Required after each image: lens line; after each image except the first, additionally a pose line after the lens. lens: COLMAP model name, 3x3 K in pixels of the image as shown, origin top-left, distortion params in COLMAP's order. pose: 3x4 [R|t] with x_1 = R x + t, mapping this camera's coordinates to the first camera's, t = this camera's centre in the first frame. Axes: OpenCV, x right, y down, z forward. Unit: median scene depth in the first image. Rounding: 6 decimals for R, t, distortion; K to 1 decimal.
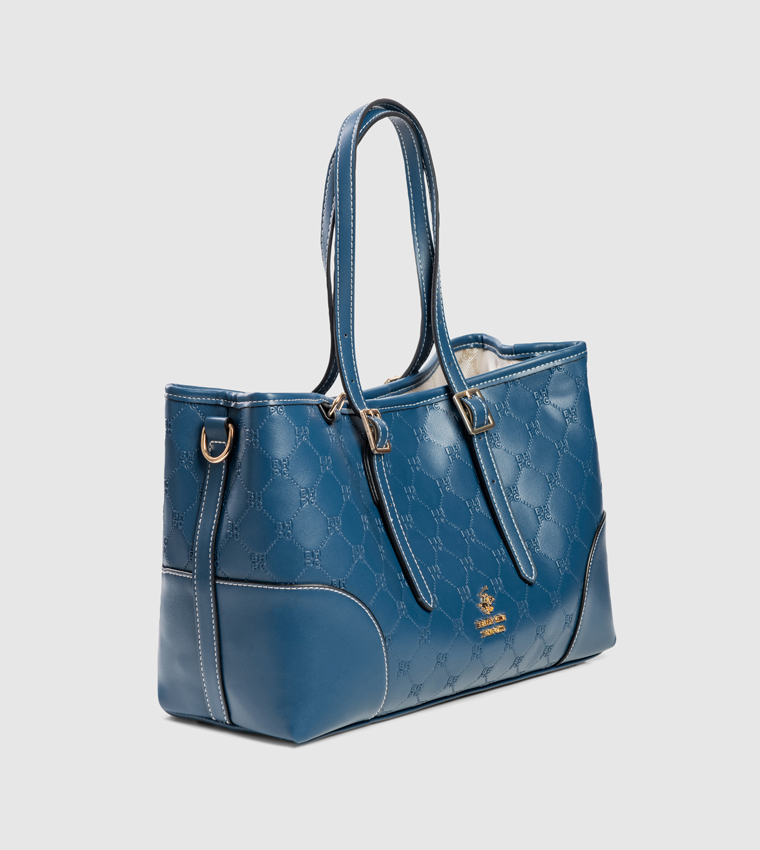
lens RADIAL K [[2909.0, 0, 379.6], [0, 2909.0, 427.9], [0, 0, 1]] dist [0.761839, 0.000000]
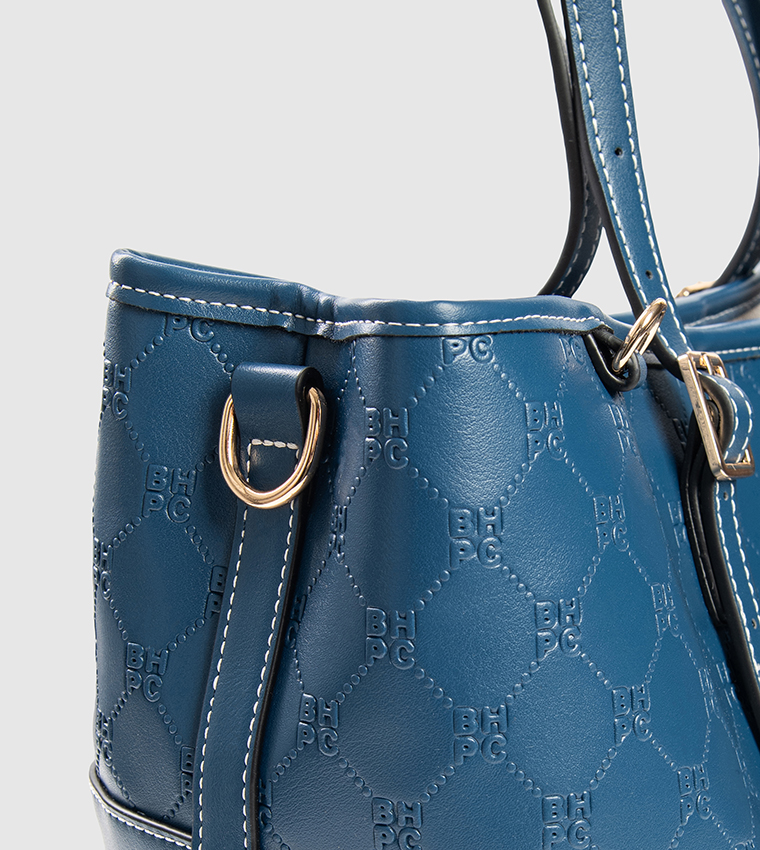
lens RADIAL K [[1584.7, 0, 380.6], [0, 1584.7, 421.8], [0, 0, 1]] dist [-0.157655, 0.000000]
pose [[0.999269, 0.020031, 0.032549, -0.049418], [-0.021089, 0.999249, 0.032508, -0.003456], [-0.031874, -0.033170, 0.998941, 0.826441]]
